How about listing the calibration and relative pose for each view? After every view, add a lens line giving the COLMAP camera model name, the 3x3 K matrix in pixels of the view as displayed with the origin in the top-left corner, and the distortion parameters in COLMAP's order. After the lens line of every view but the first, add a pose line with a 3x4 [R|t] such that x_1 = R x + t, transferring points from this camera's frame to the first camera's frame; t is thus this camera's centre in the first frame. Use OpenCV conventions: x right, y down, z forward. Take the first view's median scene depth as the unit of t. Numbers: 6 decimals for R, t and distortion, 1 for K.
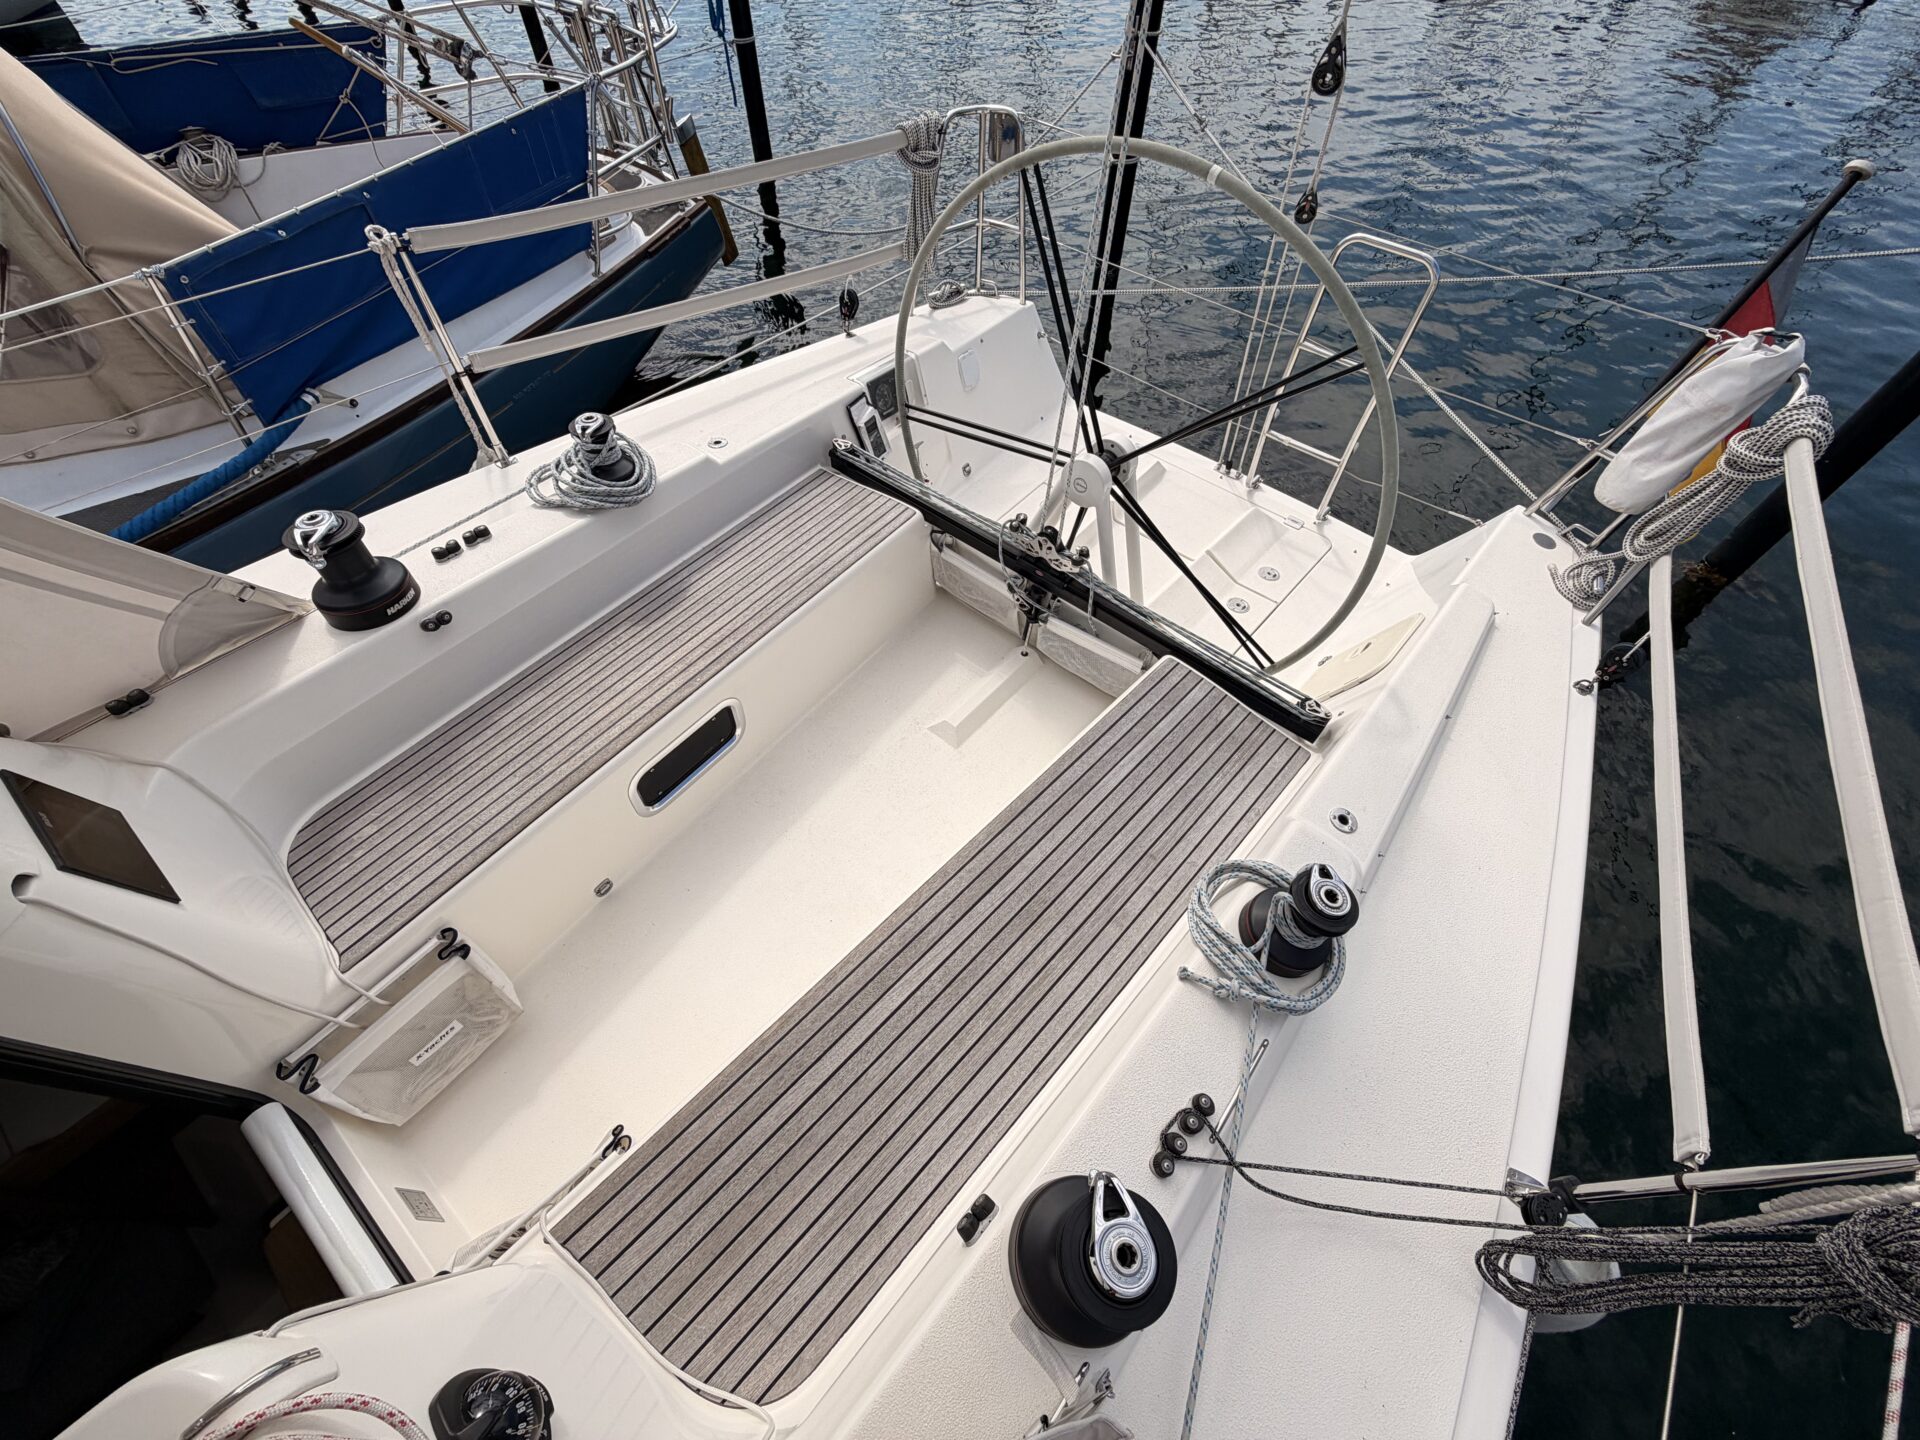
lens RADIAL K [[764.5, 0, 958.2], [0, 764.5, 725.7], [0, 0, 1]] dist [-0.001669, -0.000891]
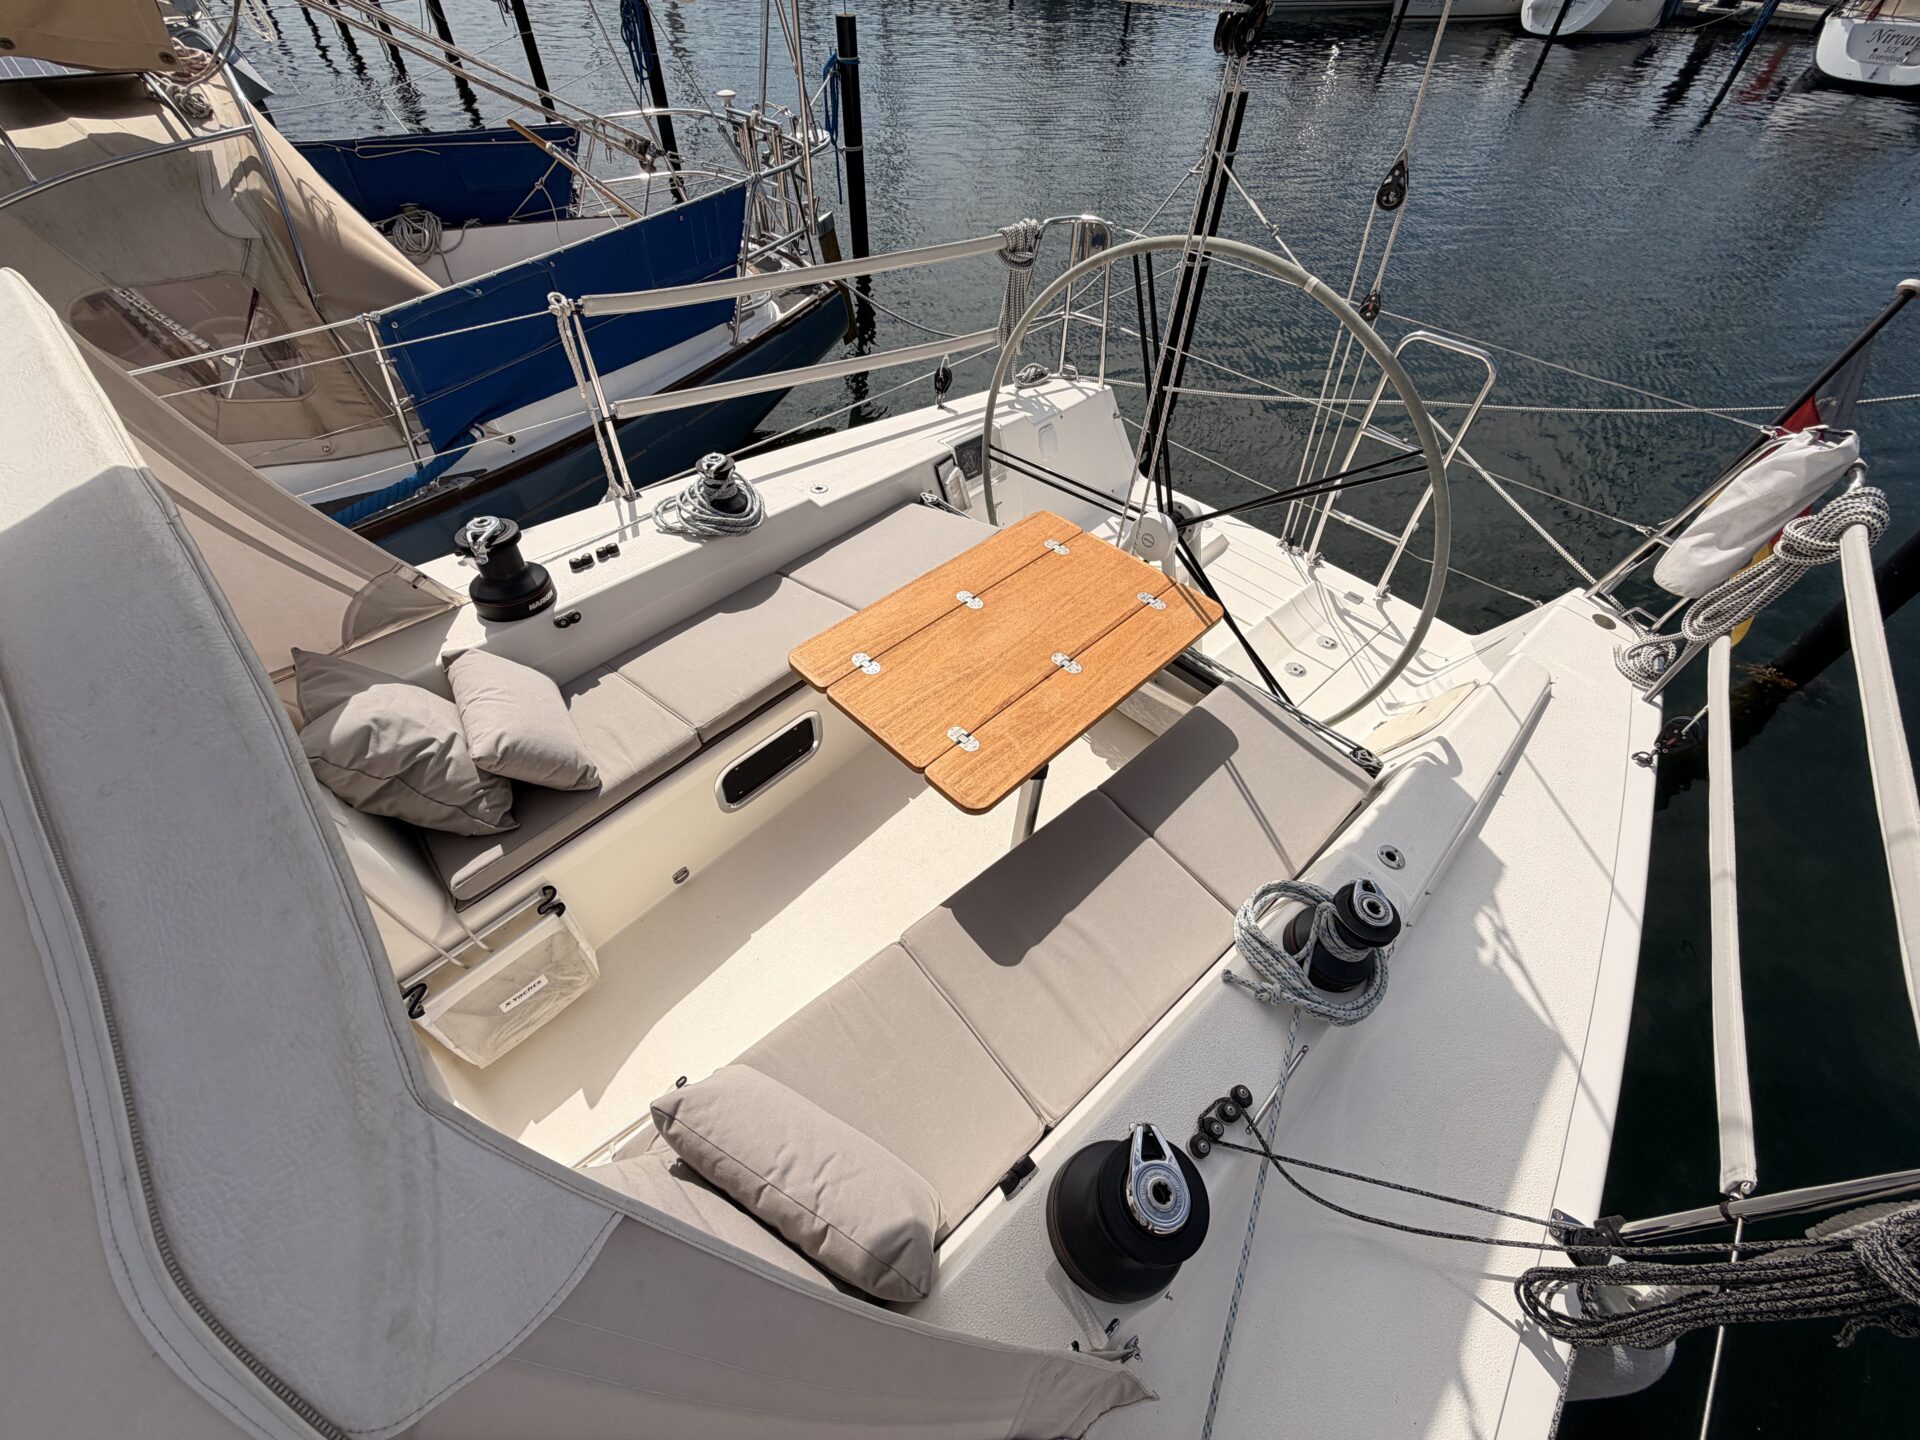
lens RADIAL K [[764.5, 0, 958.2], [0, 764.5, 725.7], [0, 0, 1]] dist [-0.001669, -0.000891]
pose [[0.995247, 0.068824, -0.068896, -0.015973], [-0.075514, 0.992144, -0.099742, 0.081560], [0.061490, 0.104471, 0.992625, -0.067640]]
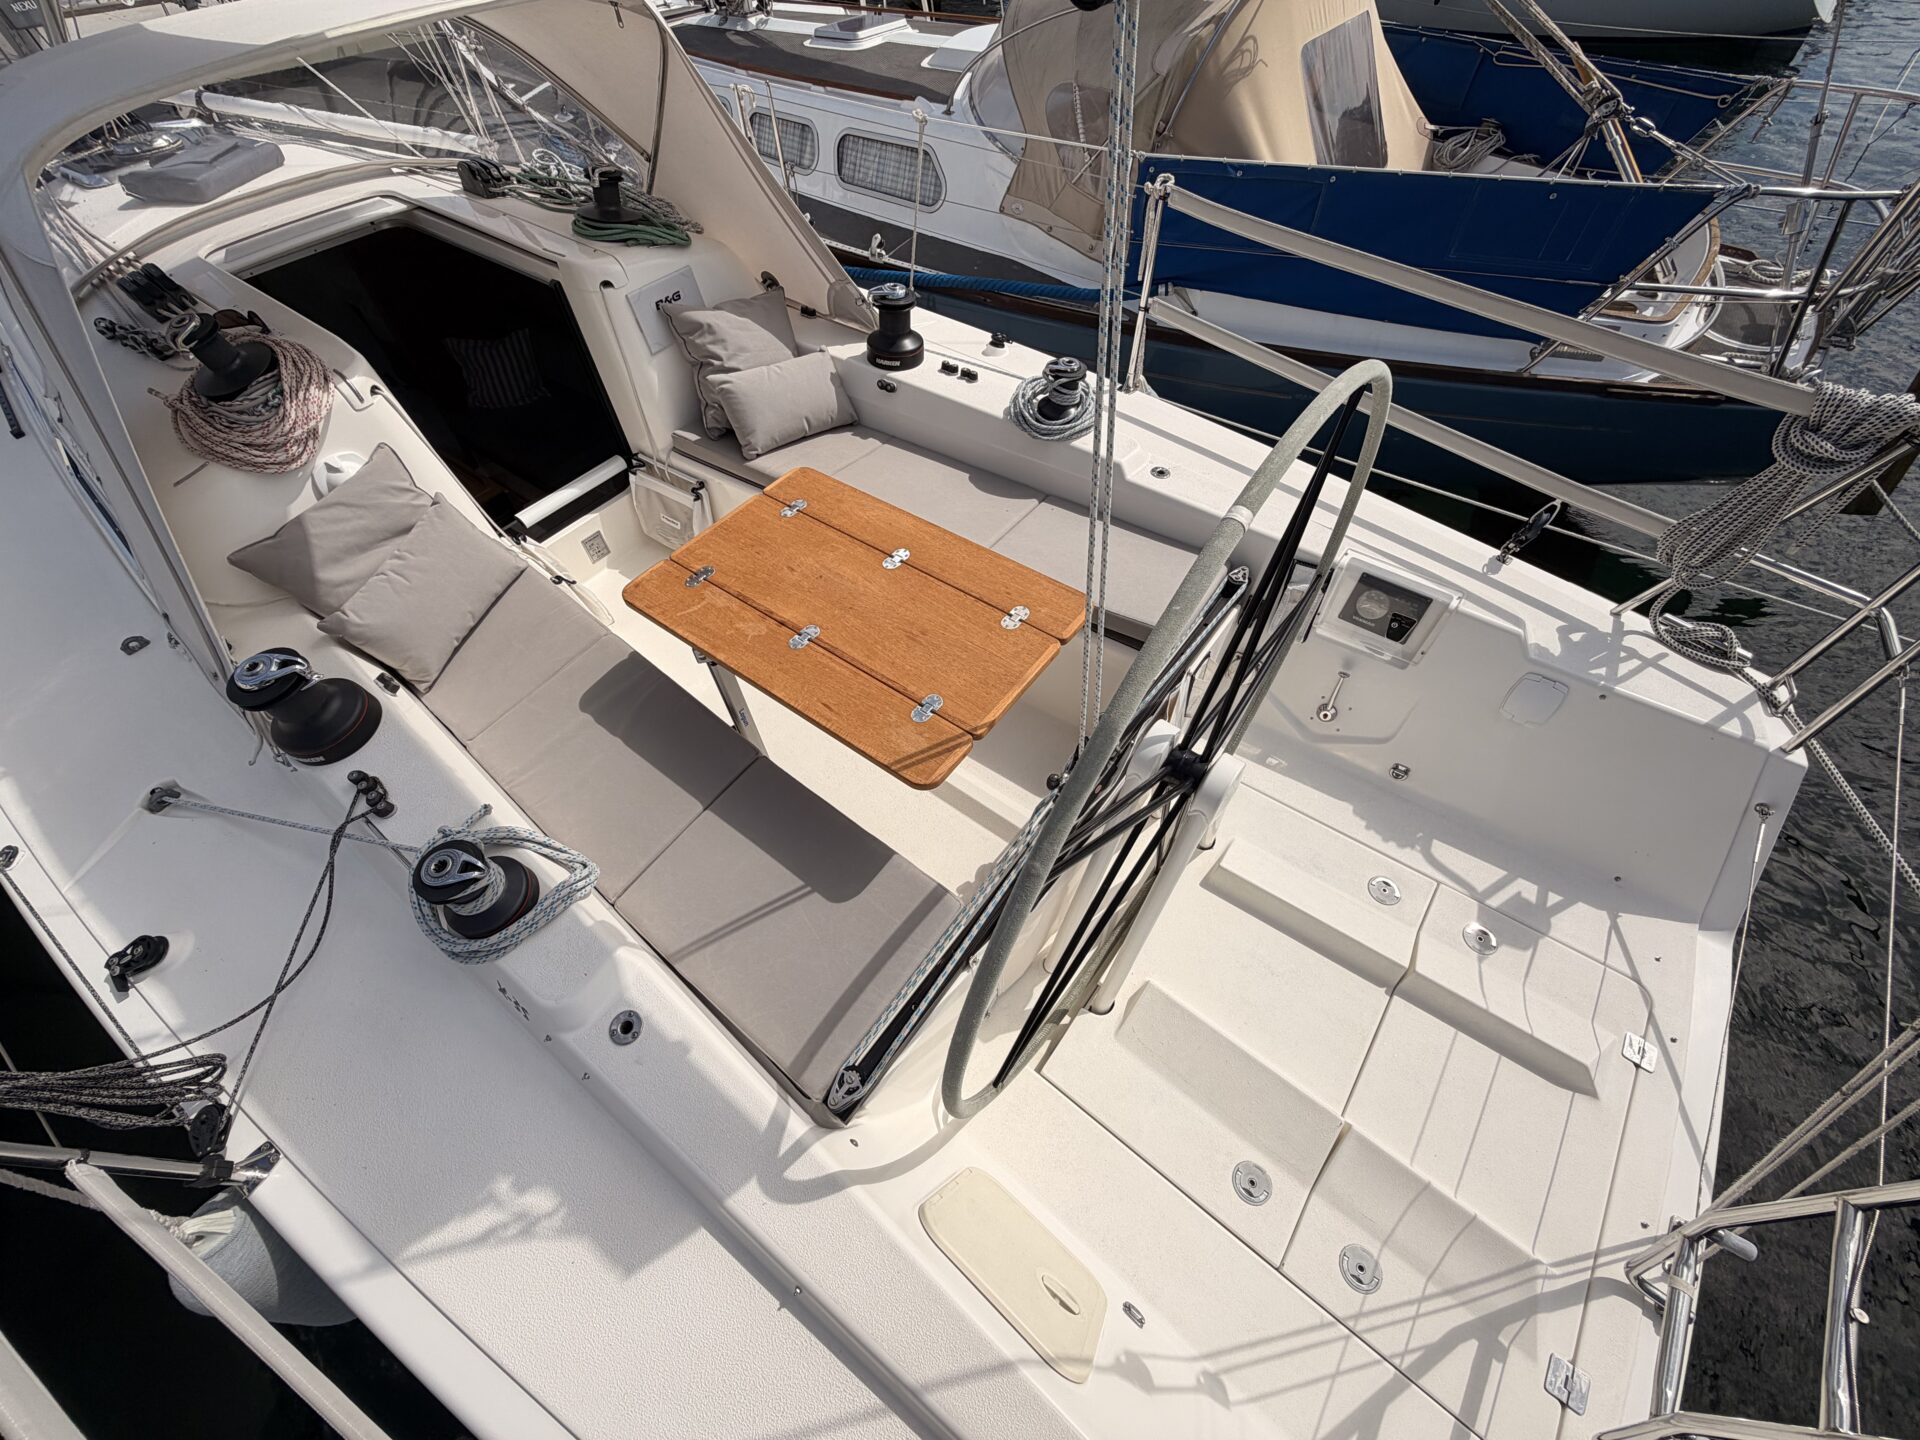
lens RADIAL K [[769.6, 0, 953.7], [0, 769.6, 718.9], [0, 0, 1]] dist [0.001735, 0.000074]
pose [[0.032657, 0.765232, -0.642925, 0.677122], [-0.777948, 0.423315, 0.464329, -0.590116], [0.627480, 0.484999, 0.609135, 0.455455]]
